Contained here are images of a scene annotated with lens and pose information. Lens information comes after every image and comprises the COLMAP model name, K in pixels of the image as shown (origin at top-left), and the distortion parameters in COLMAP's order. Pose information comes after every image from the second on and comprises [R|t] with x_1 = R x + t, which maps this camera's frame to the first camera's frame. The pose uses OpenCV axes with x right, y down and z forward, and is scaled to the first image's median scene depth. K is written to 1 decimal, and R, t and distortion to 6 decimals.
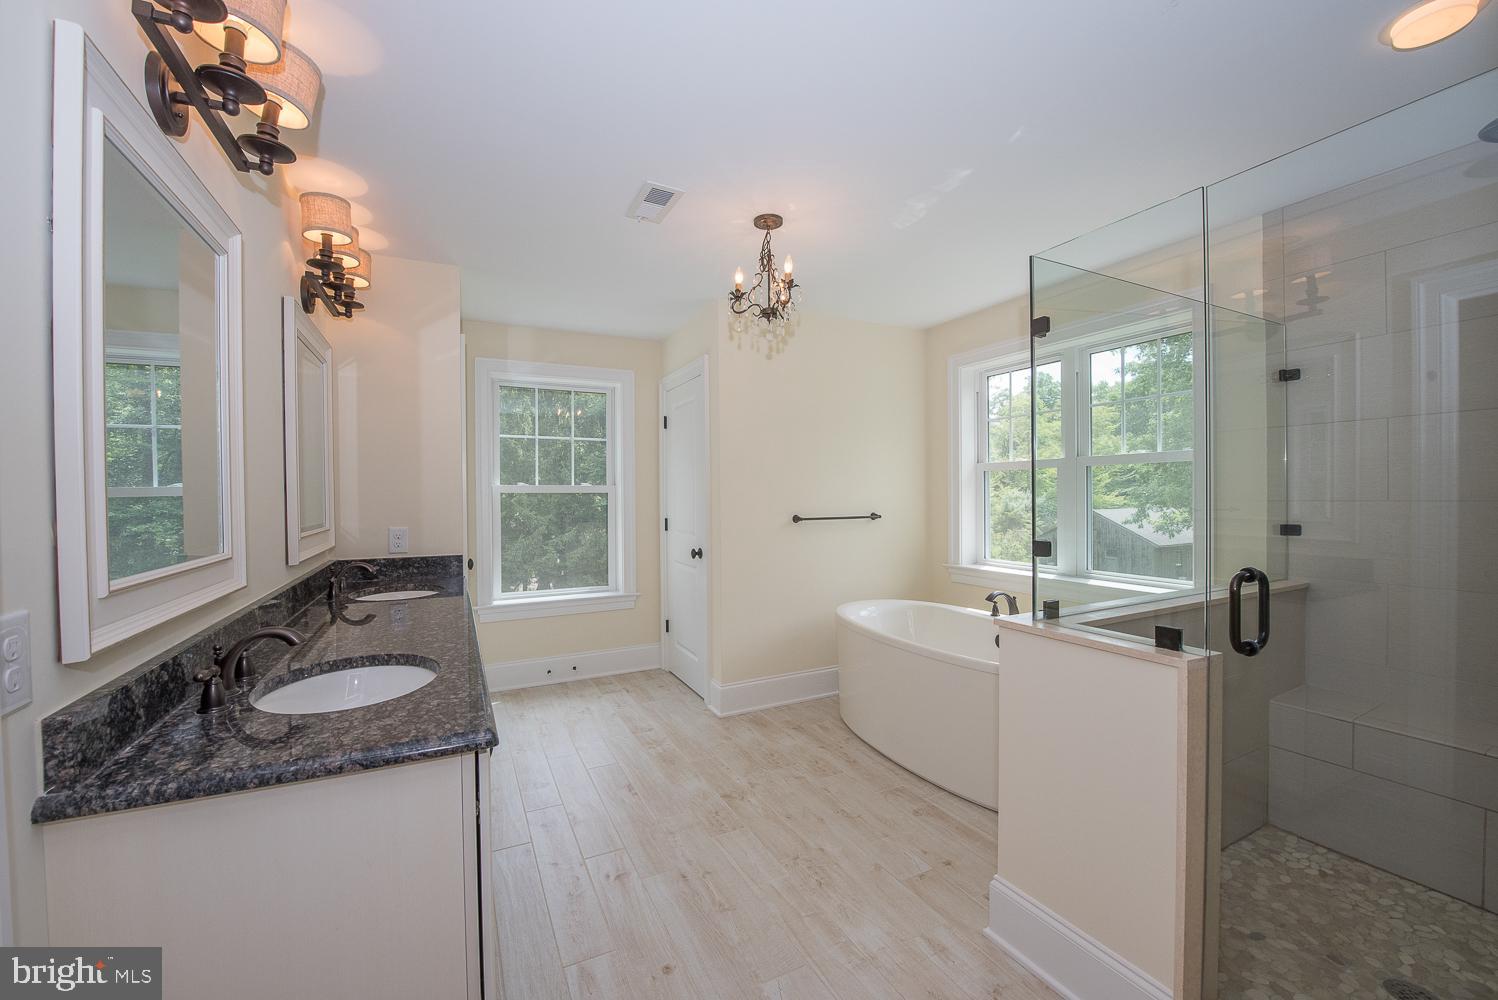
lens RADIAL K [[595.8, 0, 749.0], [0, 595.8, 500.0], [0, 0, 1]] dist [-0.016878, -0.000149]
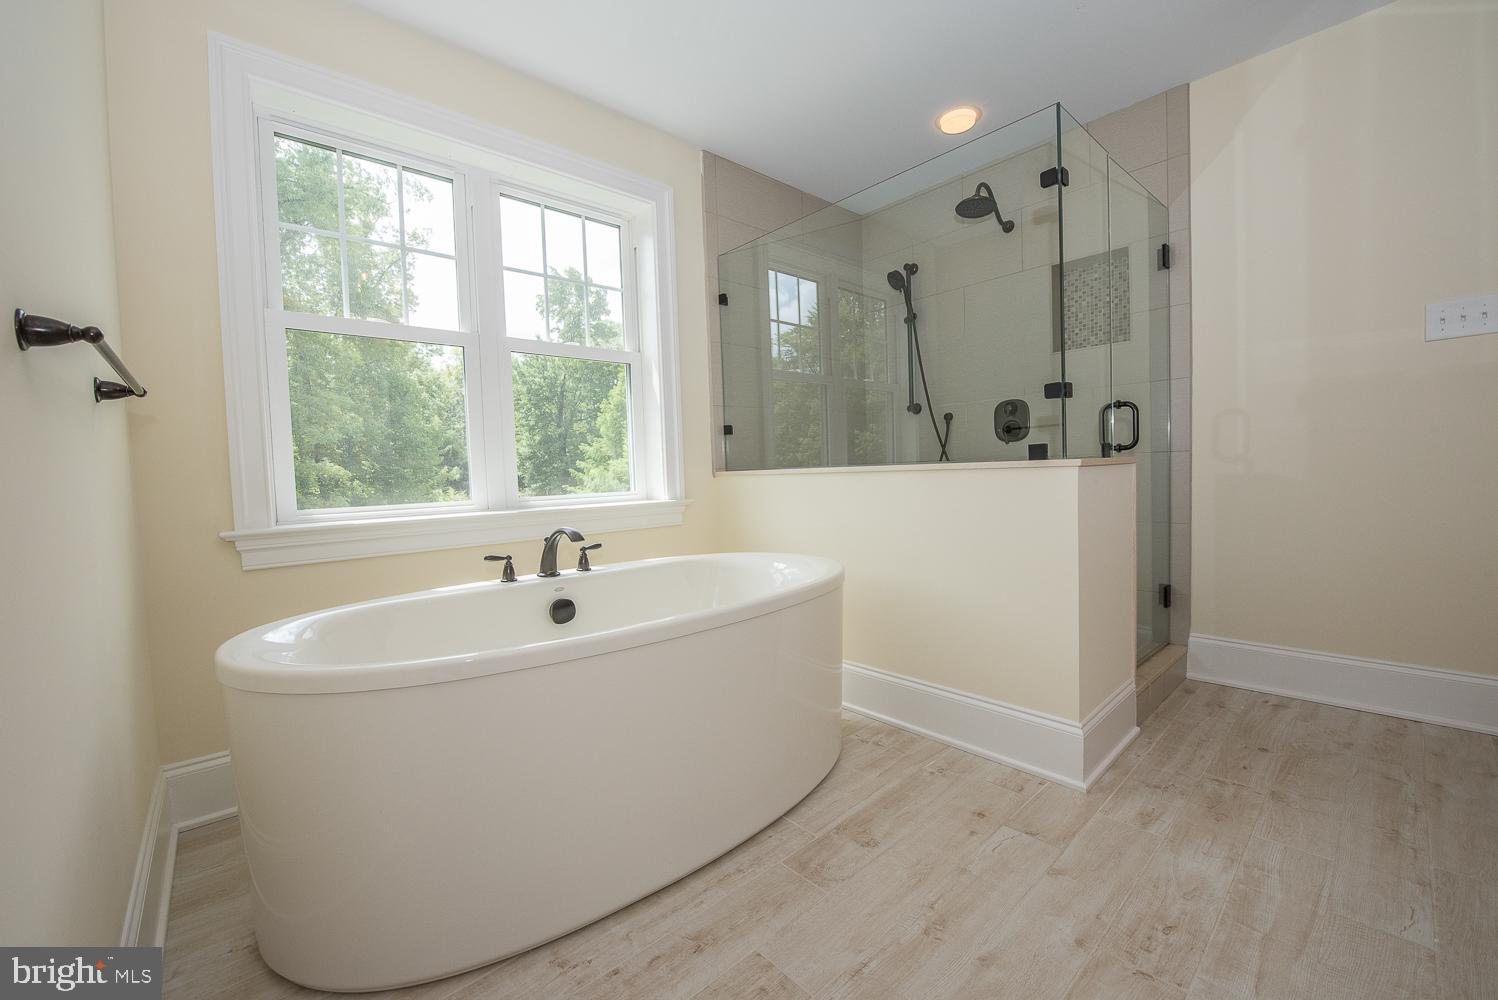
lens RADIAL K [[595.8, 0, 749.0], [0, 595.8, 500.0], [0, 0, 1]] dist [-0.016878, -0.000149]
pose [[-0.264323, -0.031824, 0.963909, -0.259421], [0.045117, 0.997953, 0.045320, 0.134599], [-0.963378, 0.055468, -0.262346, 1.230608]]
